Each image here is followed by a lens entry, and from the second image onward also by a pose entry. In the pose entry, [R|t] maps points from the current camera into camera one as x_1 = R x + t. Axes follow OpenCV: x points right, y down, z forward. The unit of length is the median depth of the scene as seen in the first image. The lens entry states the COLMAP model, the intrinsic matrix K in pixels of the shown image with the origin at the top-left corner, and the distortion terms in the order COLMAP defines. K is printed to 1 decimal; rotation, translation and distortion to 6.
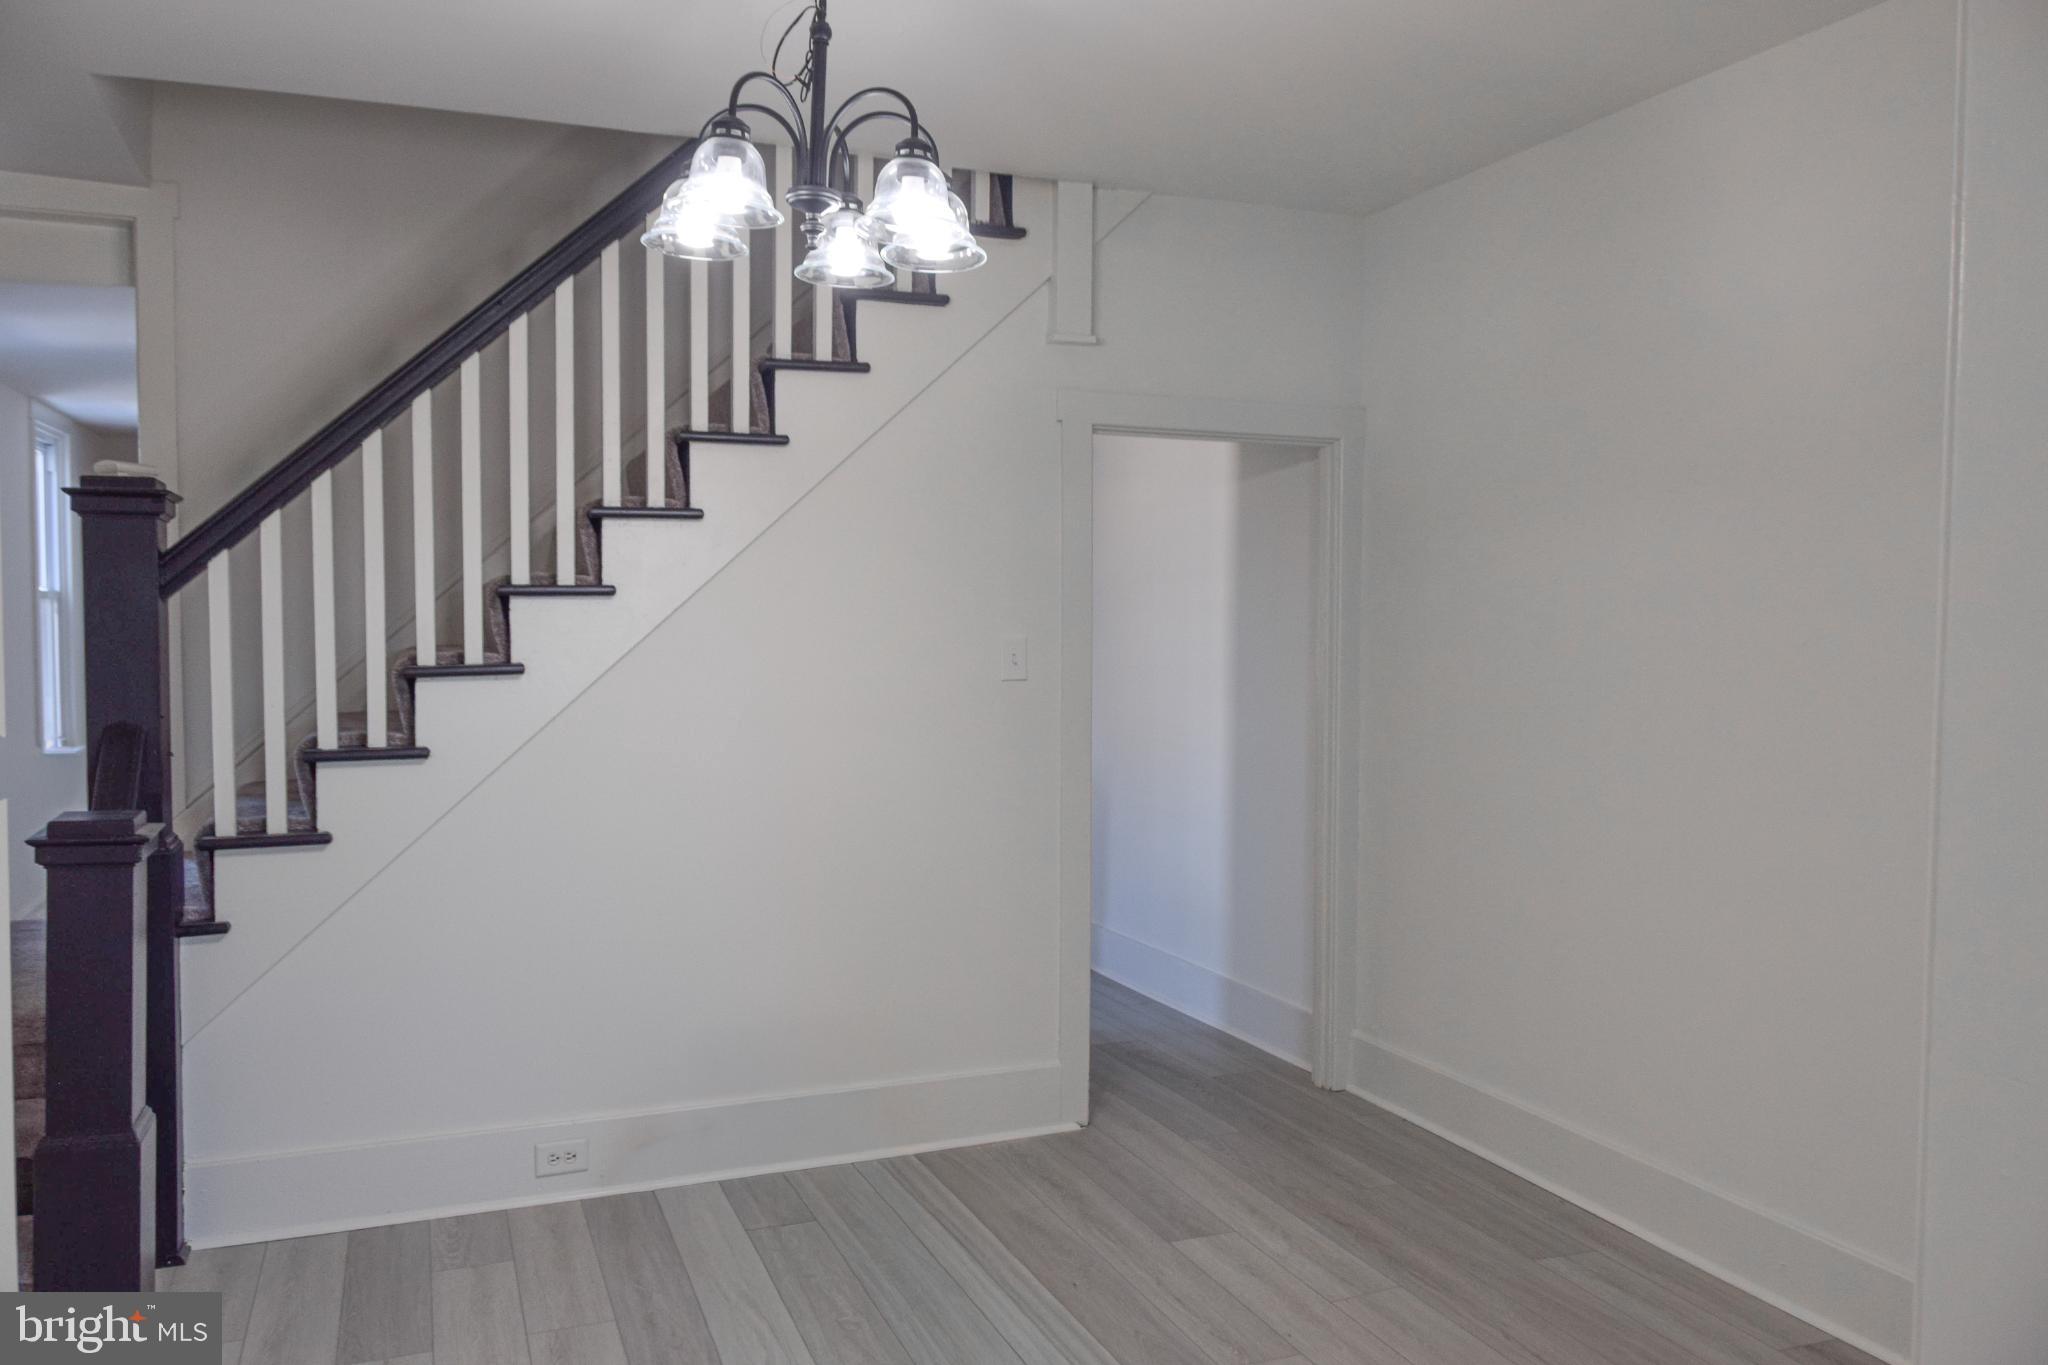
lens RADIAL K [[1589.0, 0, 1002.5], [0, 1589.0, 677.1], [0, 0, 1]] dist [0.009466, -0.010096]
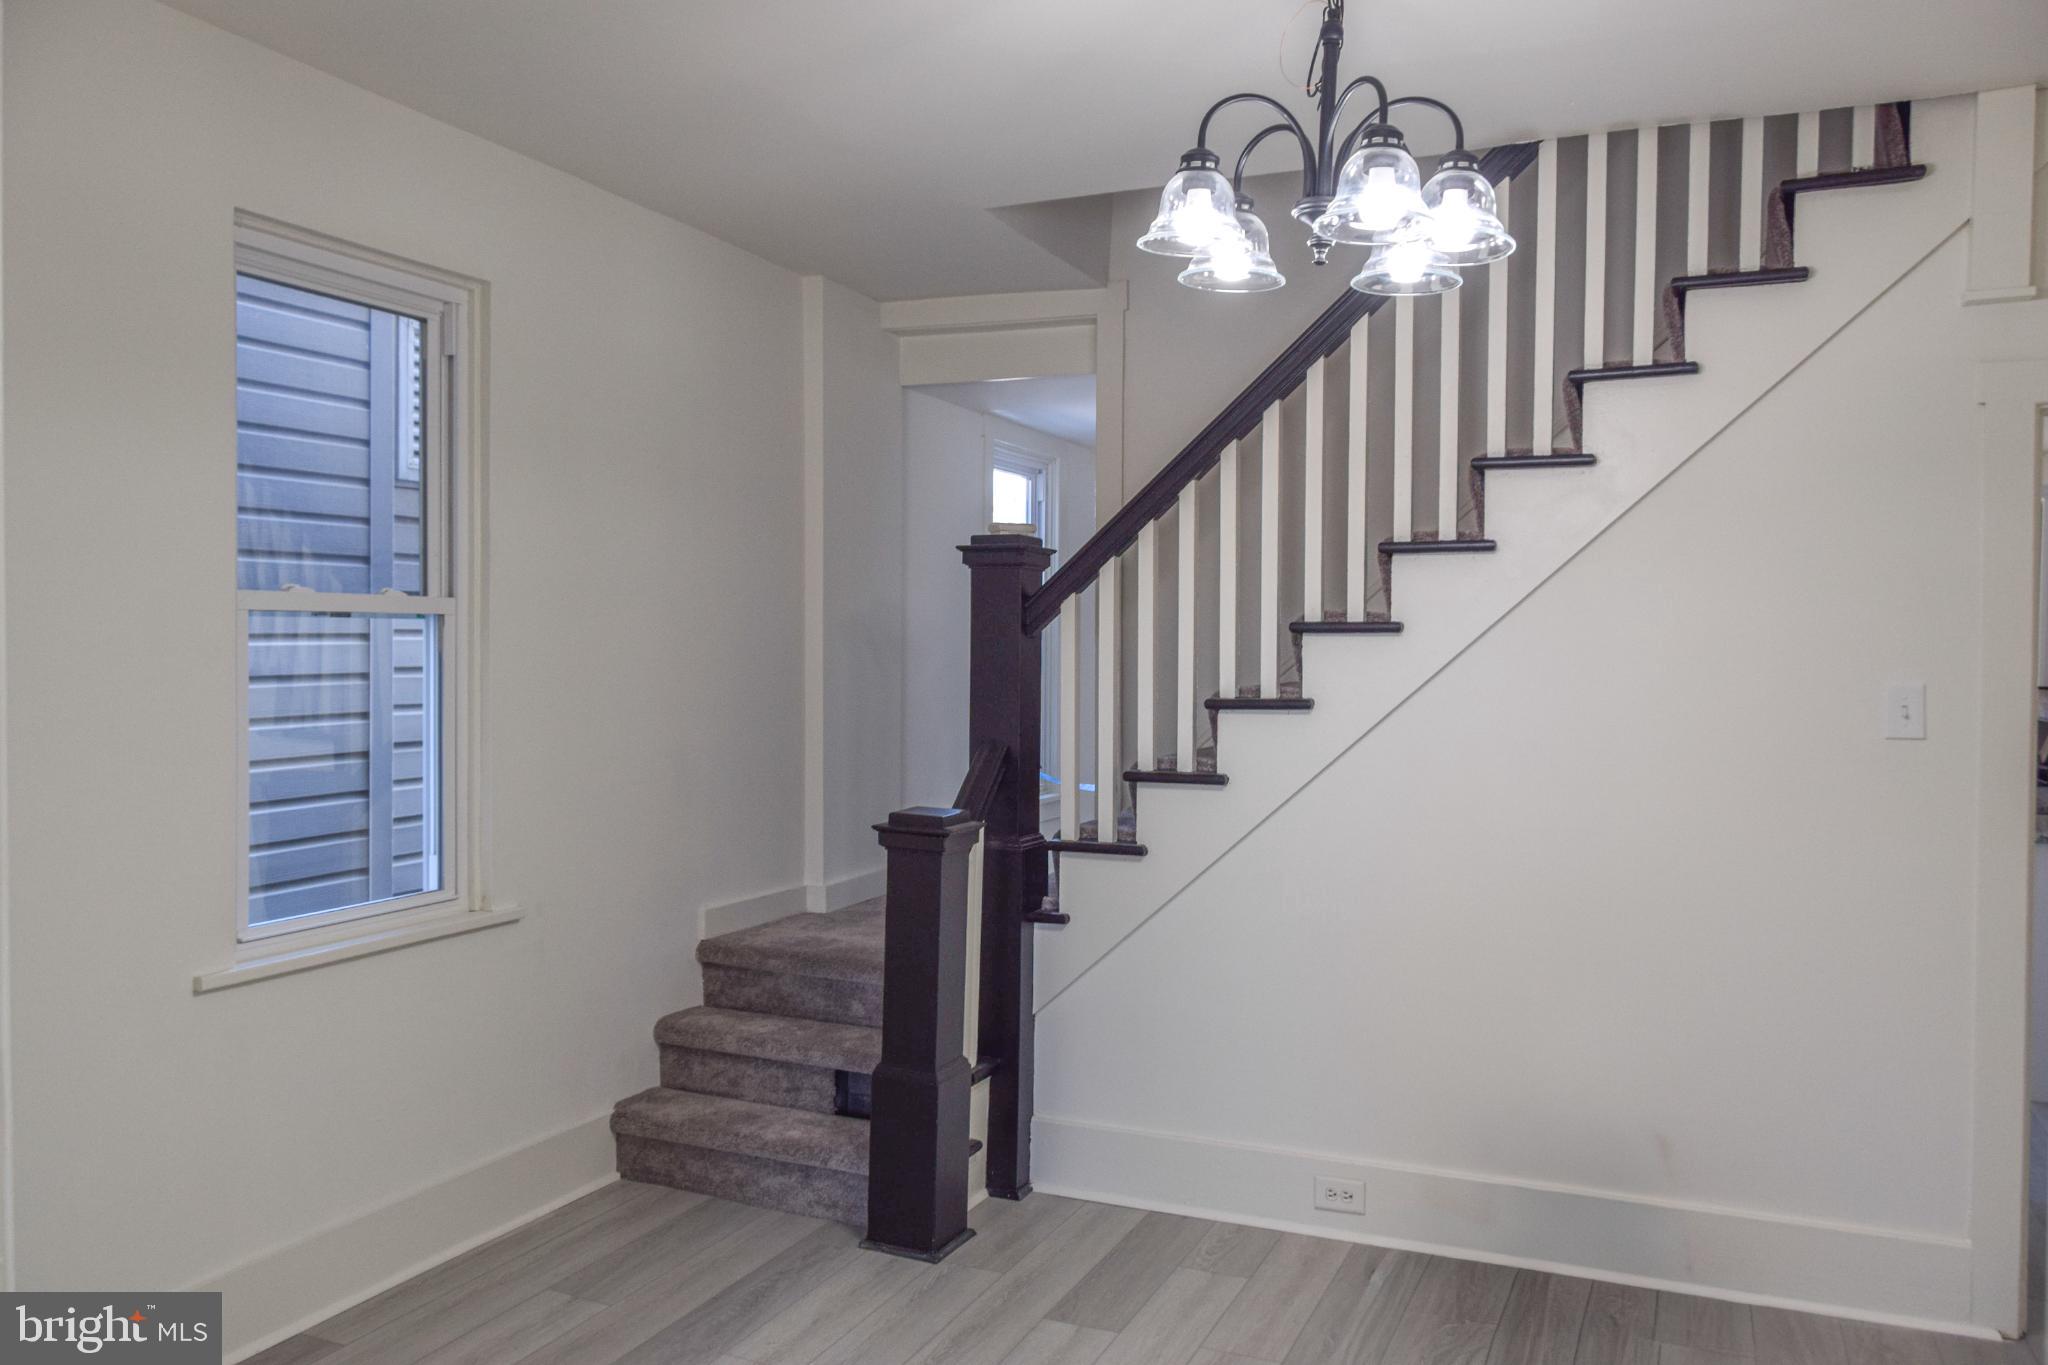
lens RADIAL K [[1589.0, 0, 1002.5], [0, 1589.0, 677.1], [0, 0, 1]] dist [0.009466, -0.010096]
pose [[0.697429, 0.019024, -0.716401, 0.284594], [-0.034673, 0.999373, -0.007216, -0.008258], [0.715814, 0.029873, 0.697652, 0.143304]]
